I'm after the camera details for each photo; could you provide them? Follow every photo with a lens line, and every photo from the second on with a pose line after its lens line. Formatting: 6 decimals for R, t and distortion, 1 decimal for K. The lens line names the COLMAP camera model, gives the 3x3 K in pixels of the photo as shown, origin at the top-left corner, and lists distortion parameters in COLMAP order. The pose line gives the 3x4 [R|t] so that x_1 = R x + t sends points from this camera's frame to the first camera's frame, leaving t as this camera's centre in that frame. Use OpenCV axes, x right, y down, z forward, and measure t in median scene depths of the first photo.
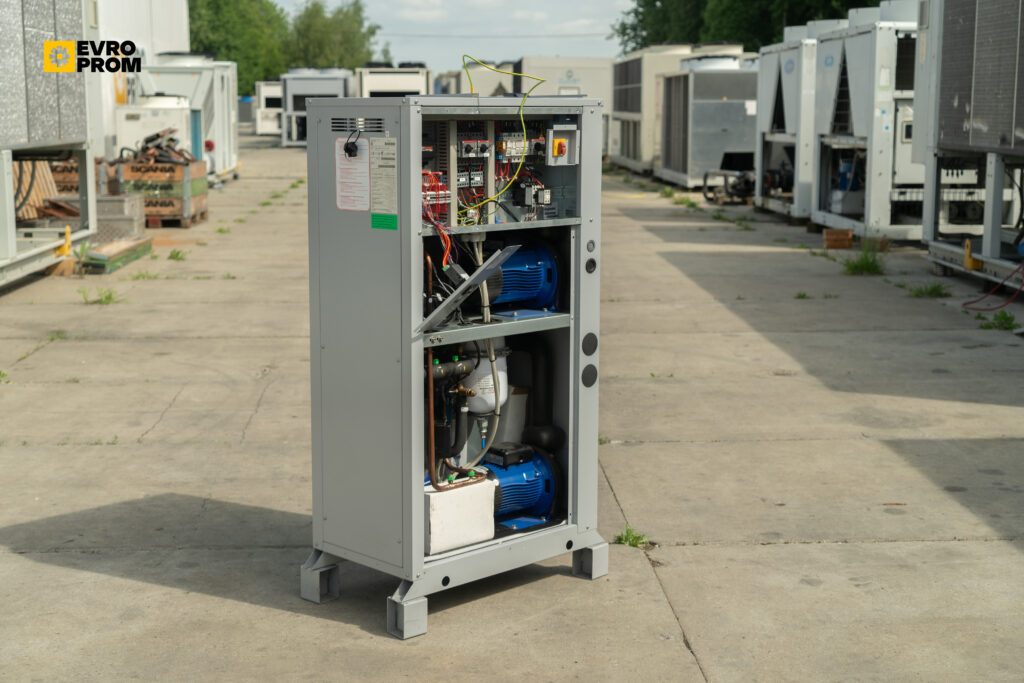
lens RADIAL K [[1456.6, 0, 511.4], [0, 1456.6, 343.2], [0, 0, 1]] dist [-0.025729, 0.000000]
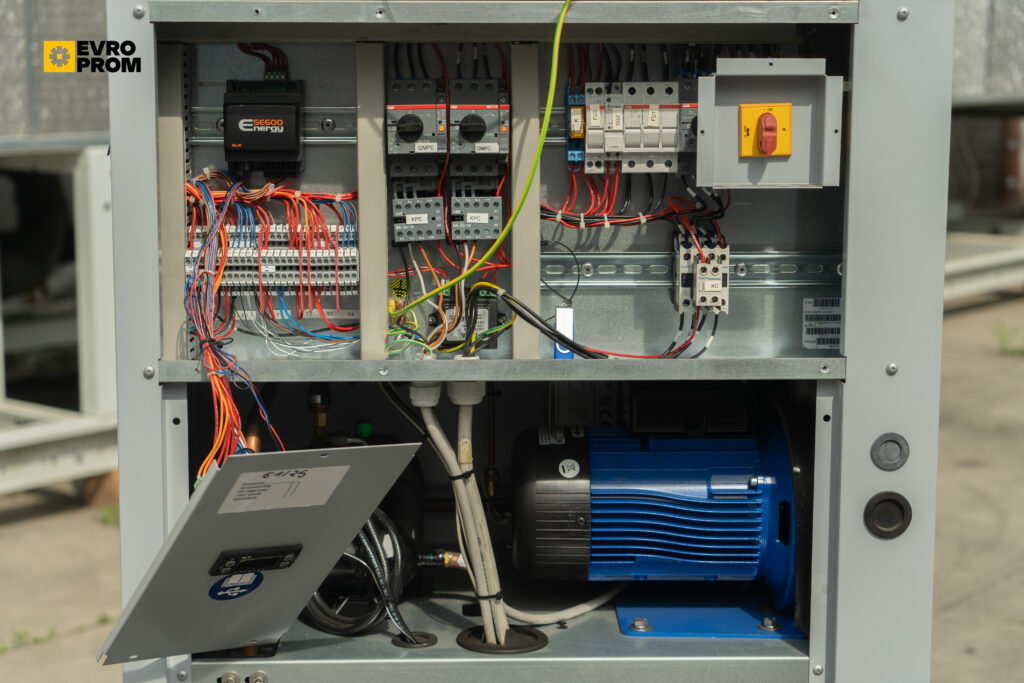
lens RADIAL K [[2006.7, 0, 521.1], [0, 2006.7, 335.4], [0, 0, 1]] dist [0.034656, 0.000000]
pose [[0.734598, 0.099530, -0.671163, 0.290974], [-0.106676, 0.993822, 0.030621, -0.099621], [0.670064, 0.049103, 0.740677, 0.655890]]
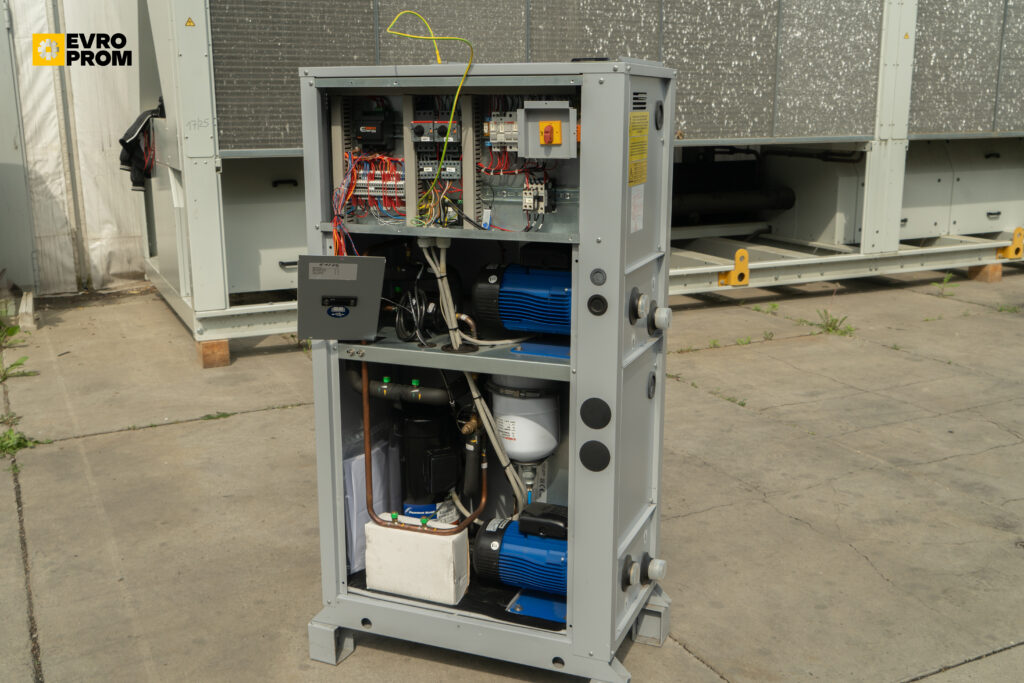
lens RADIAL K [[1046.7, 0, 510.5], [0, 1046.7, 344.2], [0, 0, 1]] dist [-0.000932, 0.000000]
pose [[0.403212, 0.204234, -0.892025, 0.511859], [-0.140775, 0.977017, 0.160060, -0.113953], [0.904214, 0.061037, 0.422696, 0.780158]]
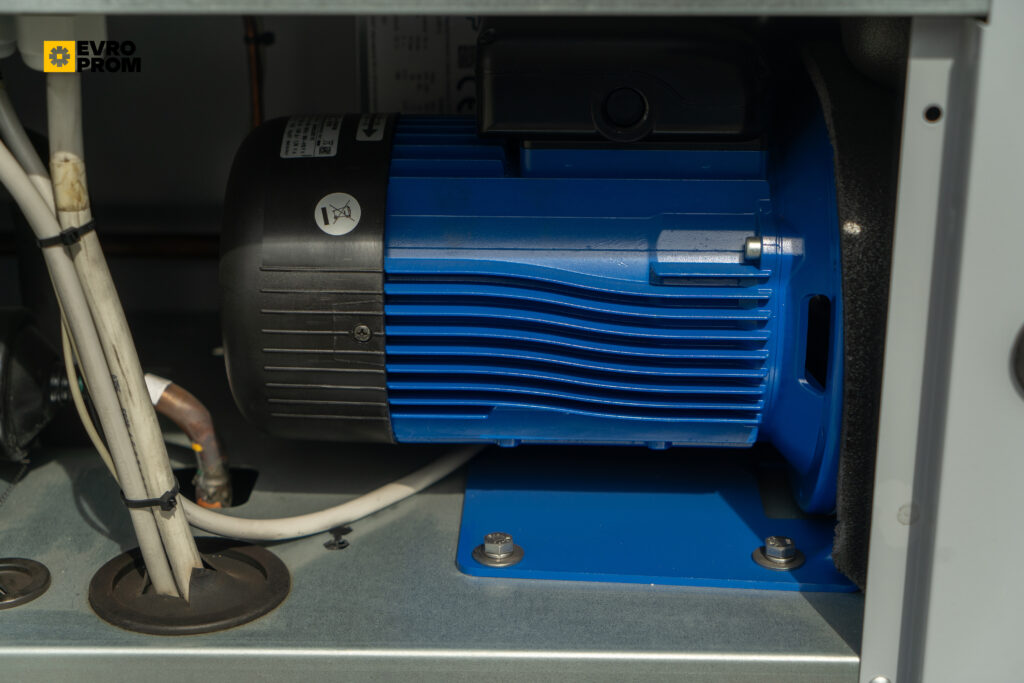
lens RADIAL K [[1767.8, 0, 506.6], [0, 1767.8, 335.4], [0, 0, 1]] dist [-0.049205, 0.000000]
pose [[0.690324, 0.243954, -0.681131, 0.127968], [-0.109486, 0.965821, 0.234954, -0.088472], [0.715169, -0.087620, 0.693438, 0.896392]]
